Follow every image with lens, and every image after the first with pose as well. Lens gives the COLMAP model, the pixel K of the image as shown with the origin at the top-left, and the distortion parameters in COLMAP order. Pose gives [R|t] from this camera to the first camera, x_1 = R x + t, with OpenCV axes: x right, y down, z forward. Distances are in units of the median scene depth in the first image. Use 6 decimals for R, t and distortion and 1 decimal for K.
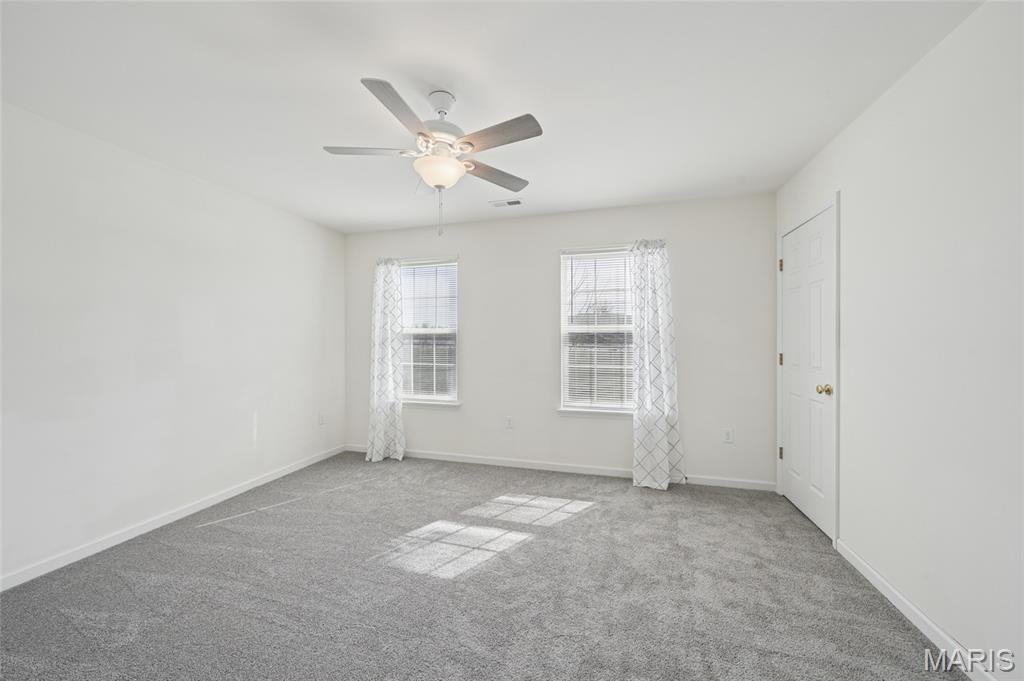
lens RADIAL K [[366.9, 0, 512.7], [0, 366.9, 341.8], [0, 0, 1]] dist [-0.003242, -0.000073]
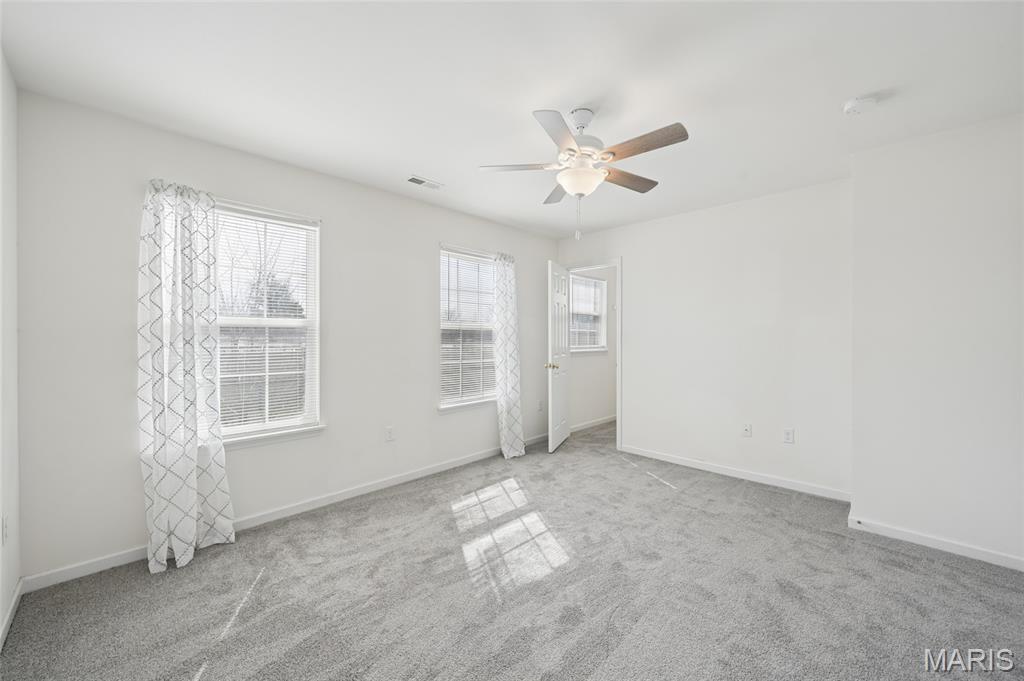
lens RADIAL K [[397.9, 0, 511.7], [0, 397.9, 338.0], [0, 0, 1]] dist [0.001665, -0.000036]
pose [[0.474696, -0.002176, 0.880147, -0.811595], [0.001007, 0.999998, 0.001929, -0.003628], [-0.880149, -0.000029, 0.474697, 0.376766]]
